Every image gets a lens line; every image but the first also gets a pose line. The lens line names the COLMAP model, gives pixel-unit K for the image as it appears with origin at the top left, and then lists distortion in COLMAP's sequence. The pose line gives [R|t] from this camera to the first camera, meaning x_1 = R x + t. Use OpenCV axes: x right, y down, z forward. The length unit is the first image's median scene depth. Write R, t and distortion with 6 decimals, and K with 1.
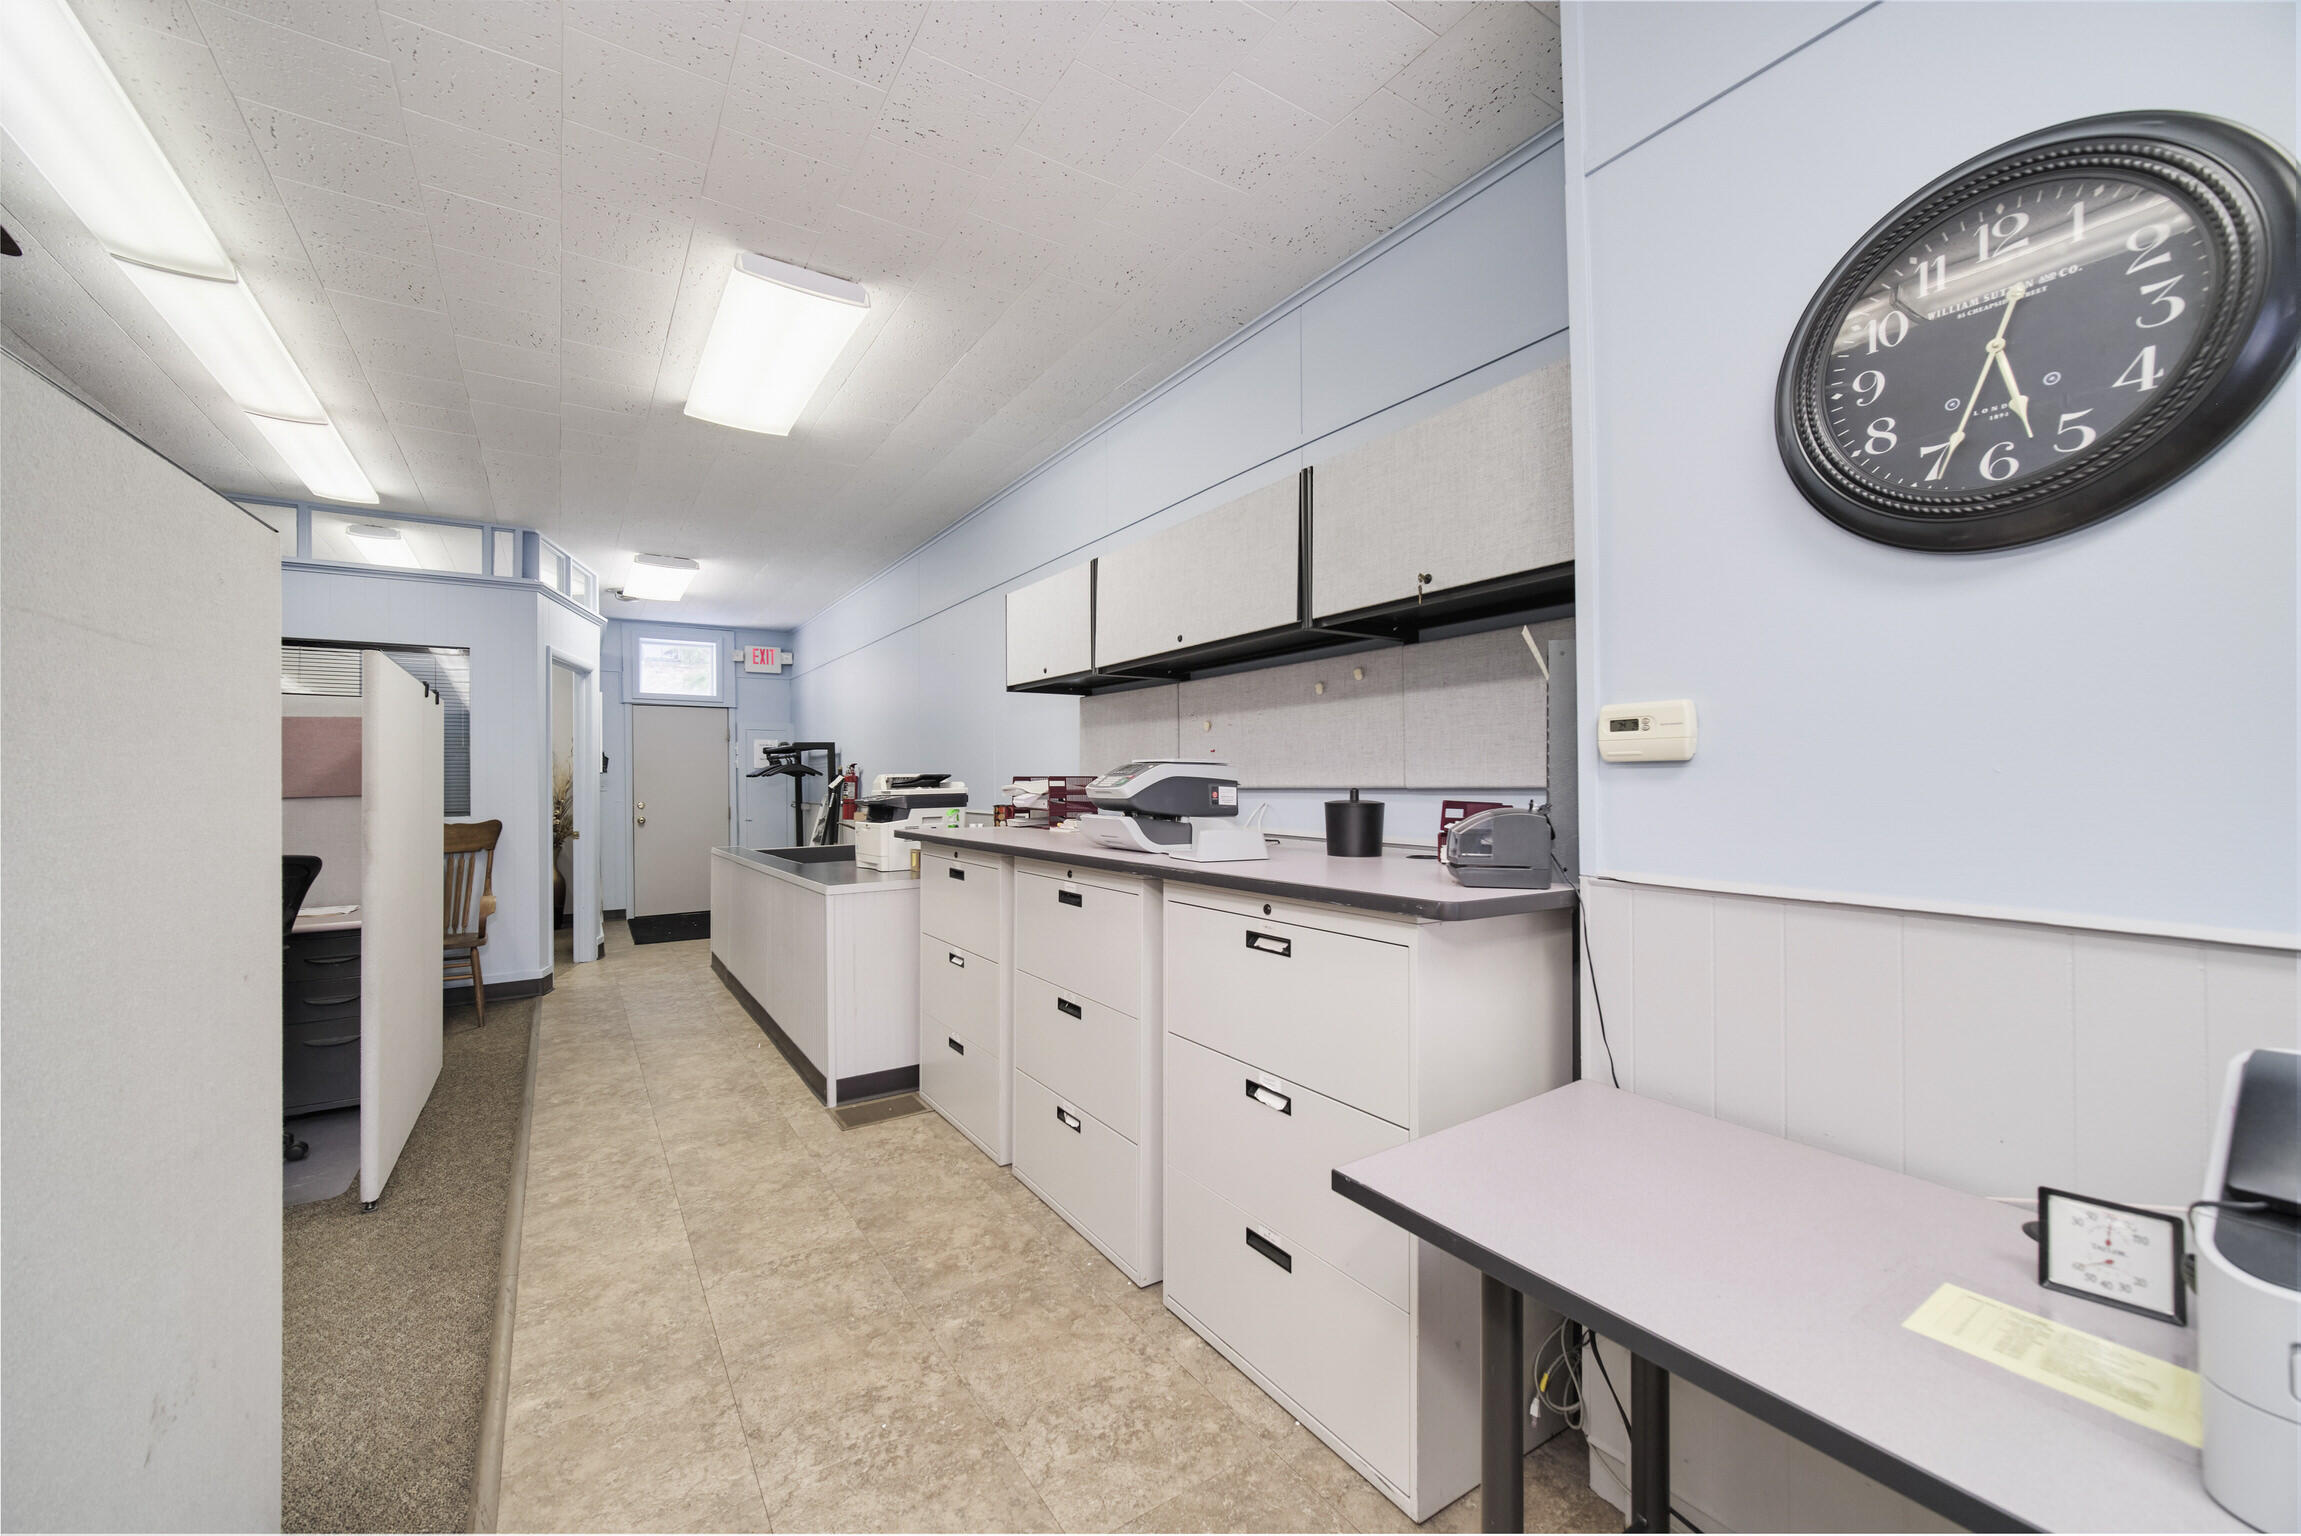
lens RADIAL K [[917.6, 0, 1156.9], [0, 917.6, 777.1], [0, 0, 1]] dist [-0.001732, 0.000536]
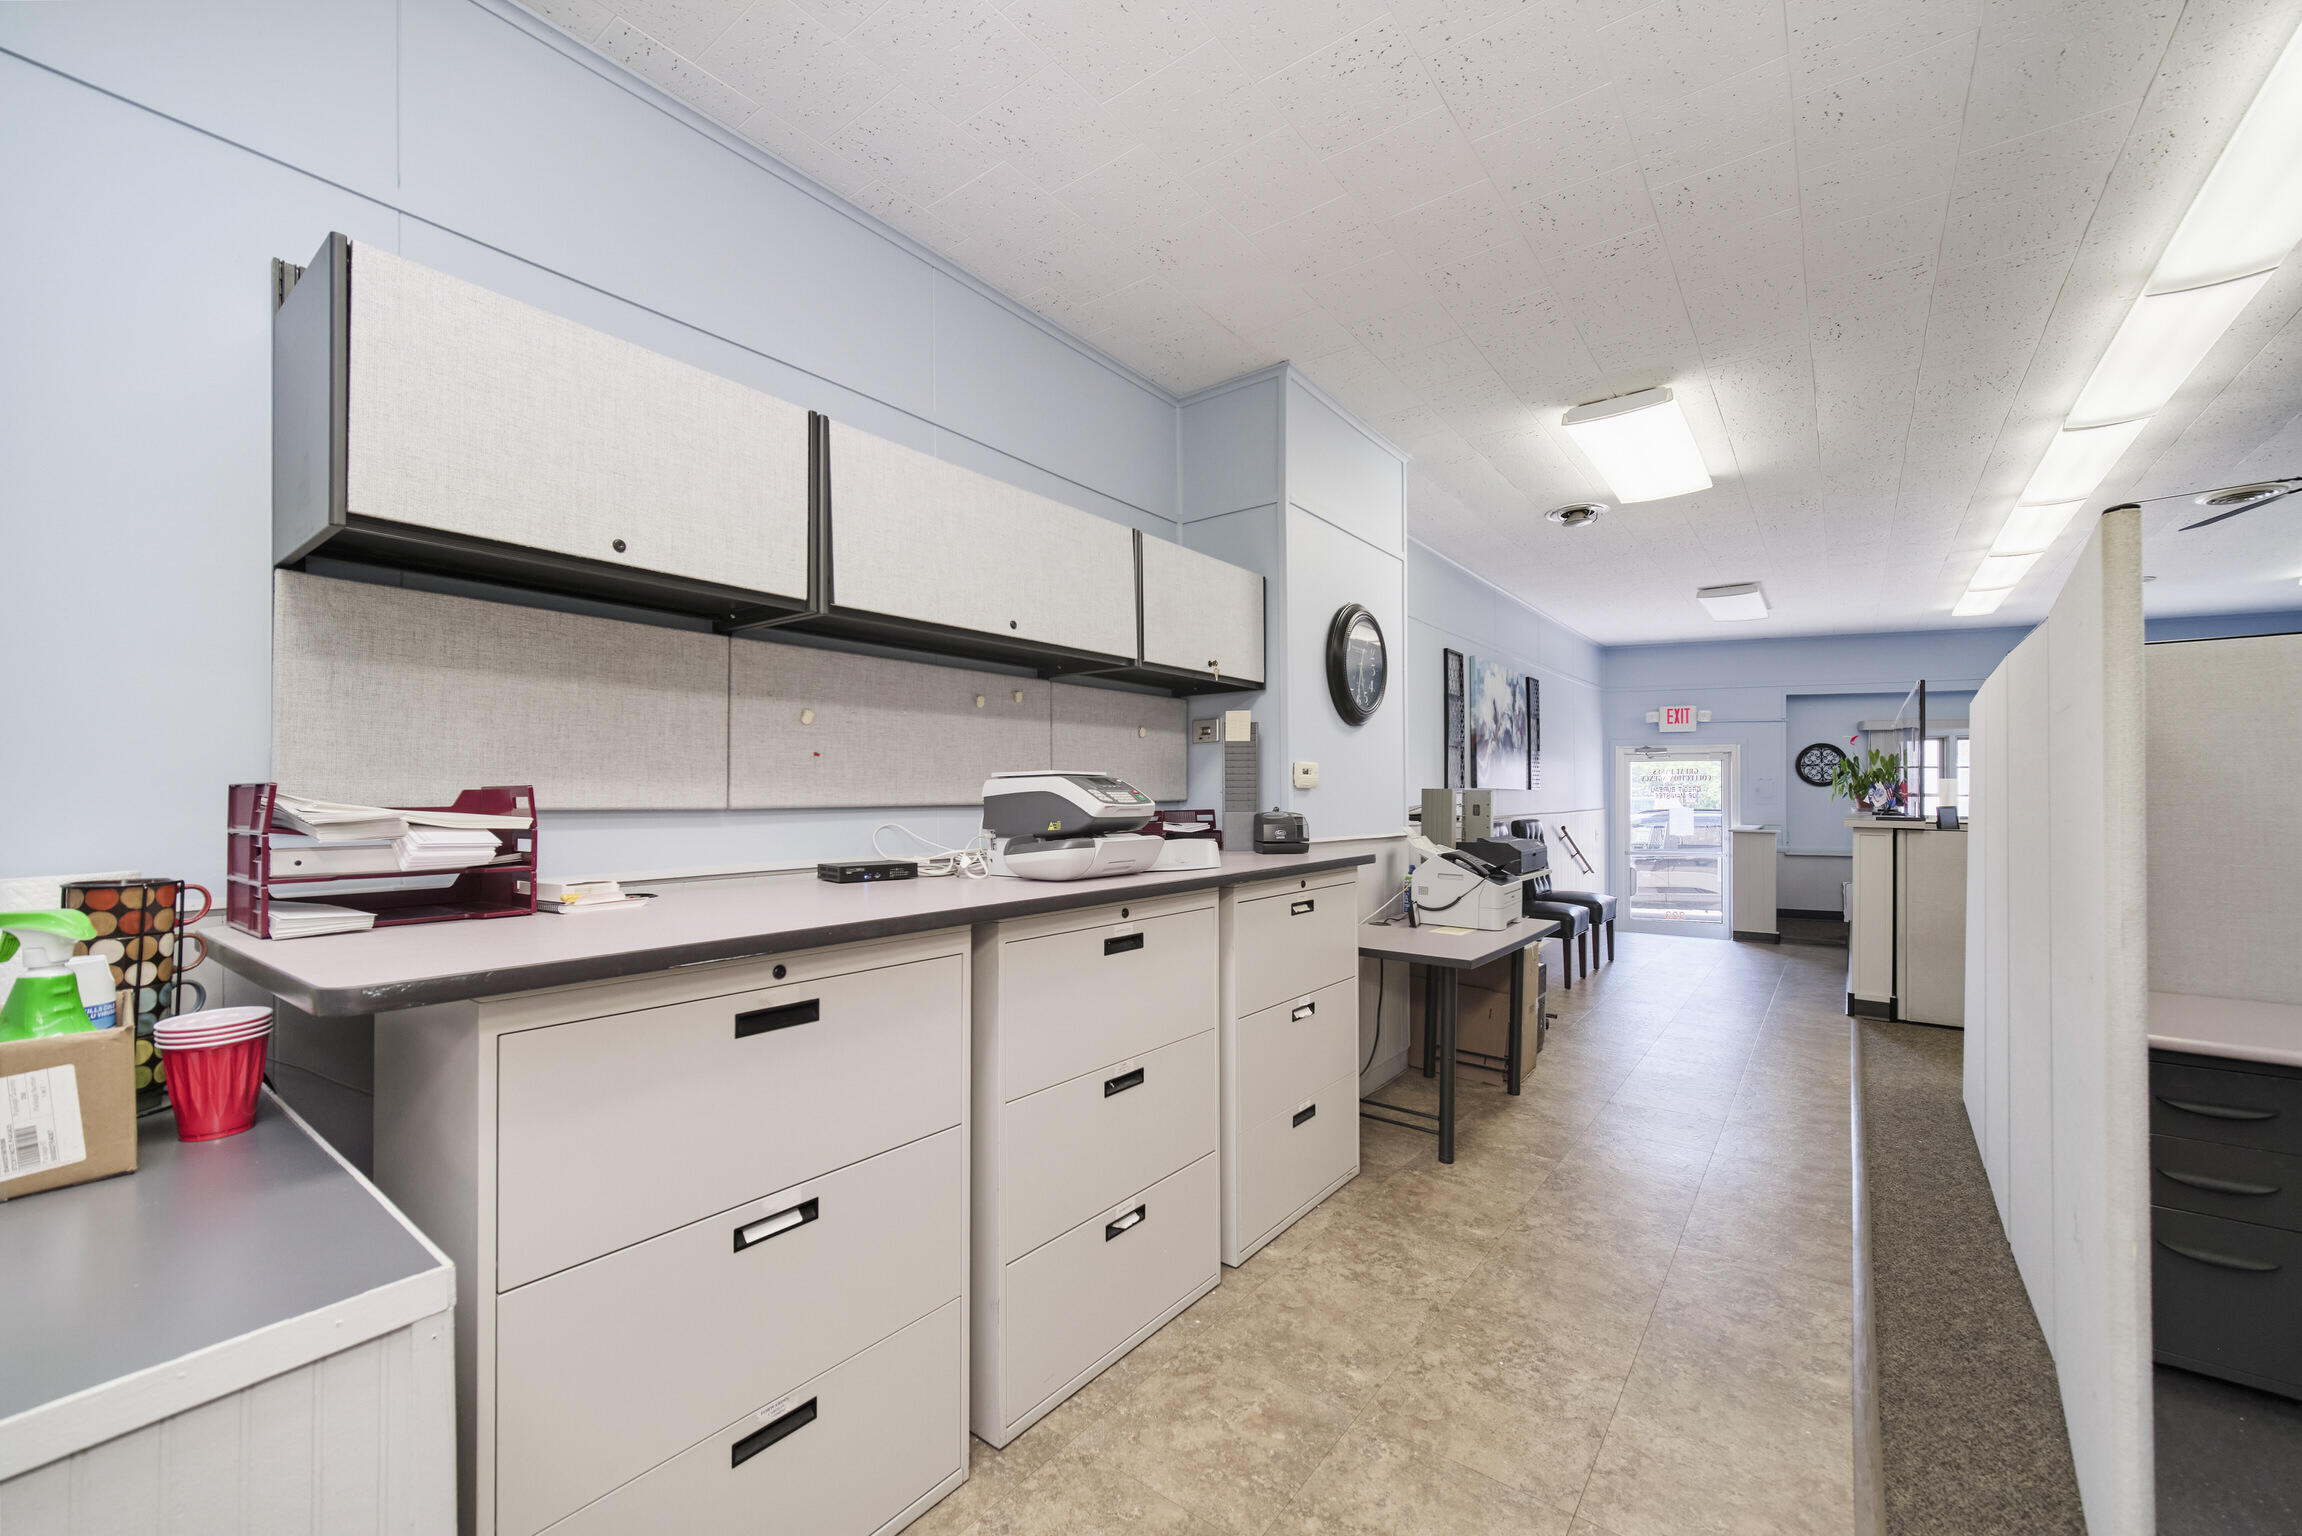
lens RADIAL K [[918.0, 0, 1146.7], [0, 918.0, 786.9], [0, 0, 1]] dist [-0.001732, 0.000536]
pose [[-0.333154, 0.012971, 0.942783, -1.077243], [-0.001922, 0.999894, -0.014436, 0.009592], [-0.942870, -0.006621, -0.333094, 1.571529]]
